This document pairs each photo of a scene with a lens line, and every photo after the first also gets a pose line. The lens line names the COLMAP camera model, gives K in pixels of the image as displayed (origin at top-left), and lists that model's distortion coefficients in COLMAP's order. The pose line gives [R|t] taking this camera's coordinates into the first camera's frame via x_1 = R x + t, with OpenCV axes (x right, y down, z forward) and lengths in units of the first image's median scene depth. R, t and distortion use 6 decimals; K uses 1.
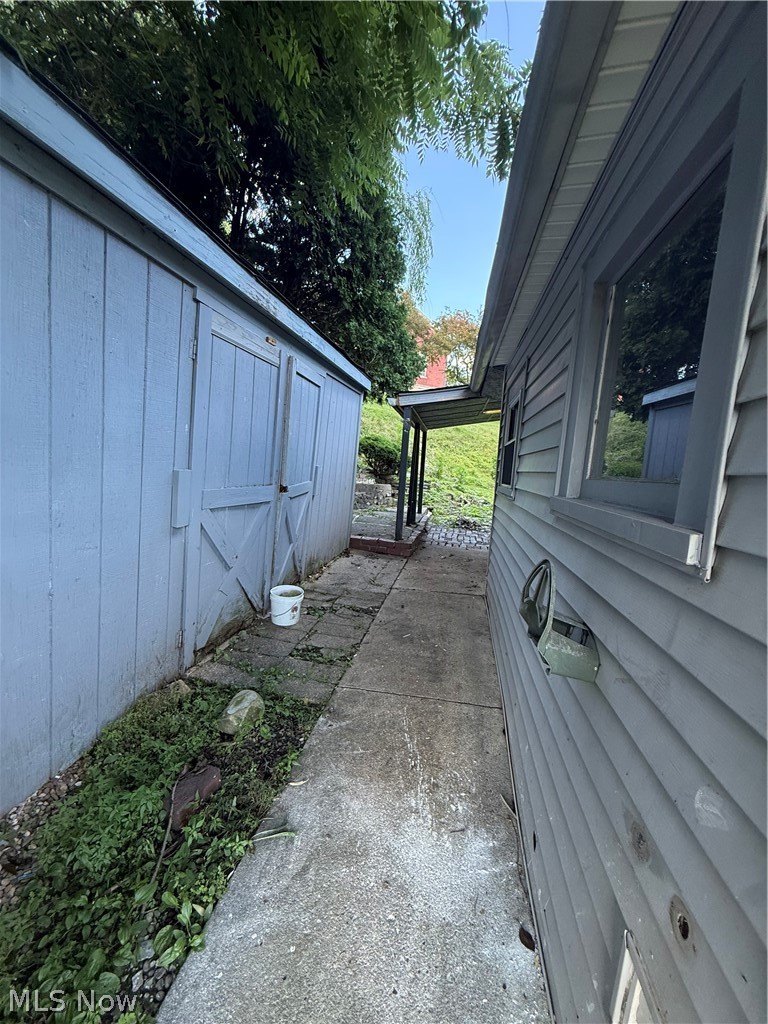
lens RADIAL K [[410.3, 0, 385.1], [0, 410.3, 512.9], [0, 0, 1]] dist [0.002097, 0.000043]
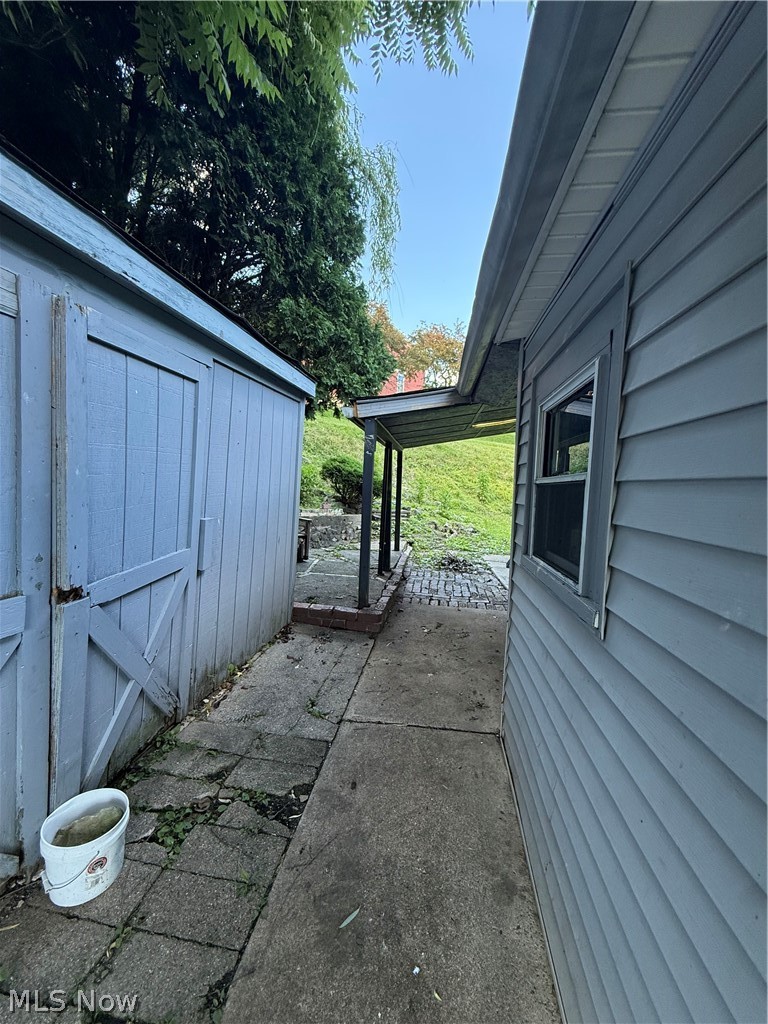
lens RADIAL K [[410.3, 0, 384.4], [0, 410.3, 514.3], [0, 0, 1]] dist [0.002097, 0.000043]
pose [[0.998792, -0.028722, 0.039870, 0.045622], [0.030230, 0.998829, -0.037764, -0.064564], [-0.038738, 0.038924, 0.998491, 0.289874]]
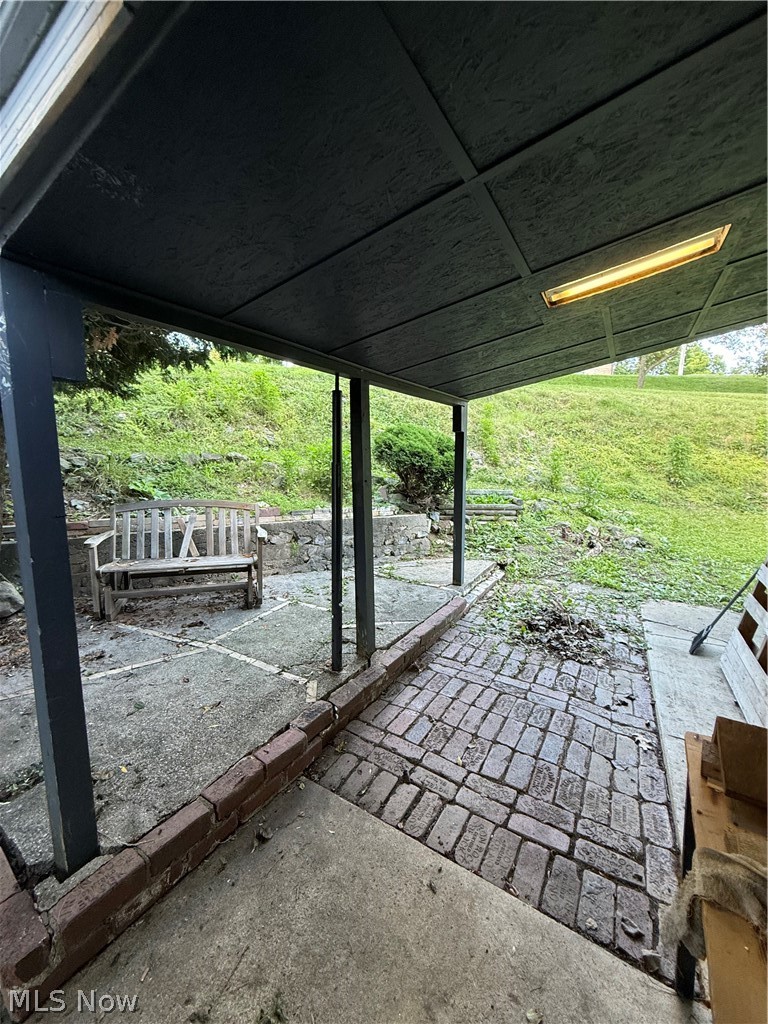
lens RADIAL K [[410.3, 0, 382.1], [0, 410.3, 511.0], [0, 0, 1]] dist [0.002097, 0.000043]
pose [[0.923961, -0.013023, -0.382264, 0.288127], [0.014159, 0.999900, 0.000160, -0.130318], [0.382224, -0.005560, 0.924053, 0.854155]]
